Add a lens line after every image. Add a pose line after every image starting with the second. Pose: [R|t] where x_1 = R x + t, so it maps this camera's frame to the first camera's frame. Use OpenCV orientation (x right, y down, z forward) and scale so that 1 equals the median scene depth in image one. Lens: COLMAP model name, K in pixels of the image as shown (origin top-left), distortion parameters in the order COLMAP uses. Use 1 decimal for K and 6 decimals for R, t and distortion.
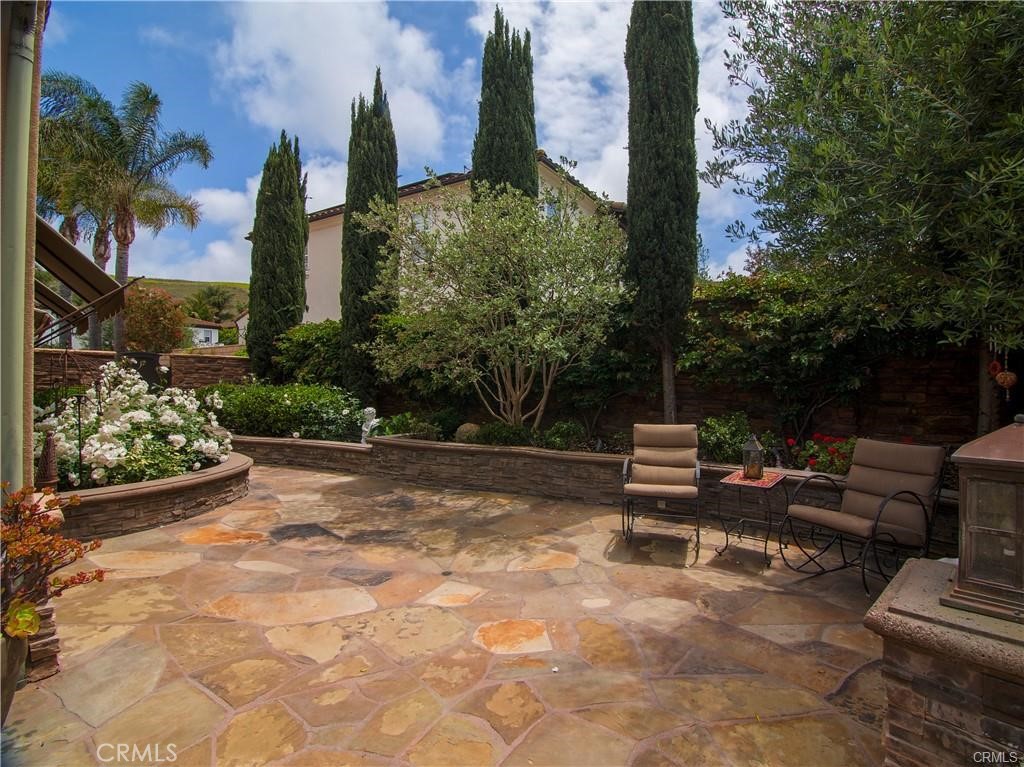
lens RADIAL K [[508.4, 0, 514.7], [0, 508.4, 381.6], [0, 0, 1]] dist [-0.021761, -0.002862]
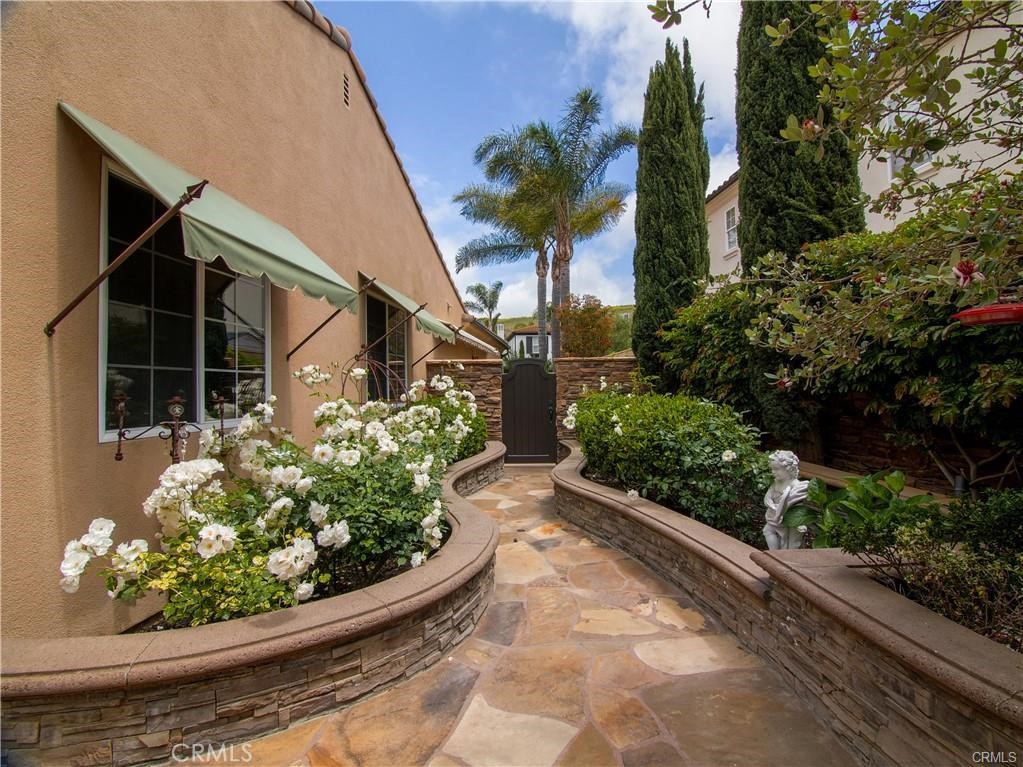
lens RADIAL K [[507.9, 0, 518.0], [0, 507.9, 377.0], [0, 0, 1]] dist [-0.021761, -0.002862]
pose [[0.654226, -0.034011, -0.755534, -0.096502], [0.019053, 0.999412, -0.028490, -0.000890], [0.756059, 0.004244, 0.654489, 0.477685]]
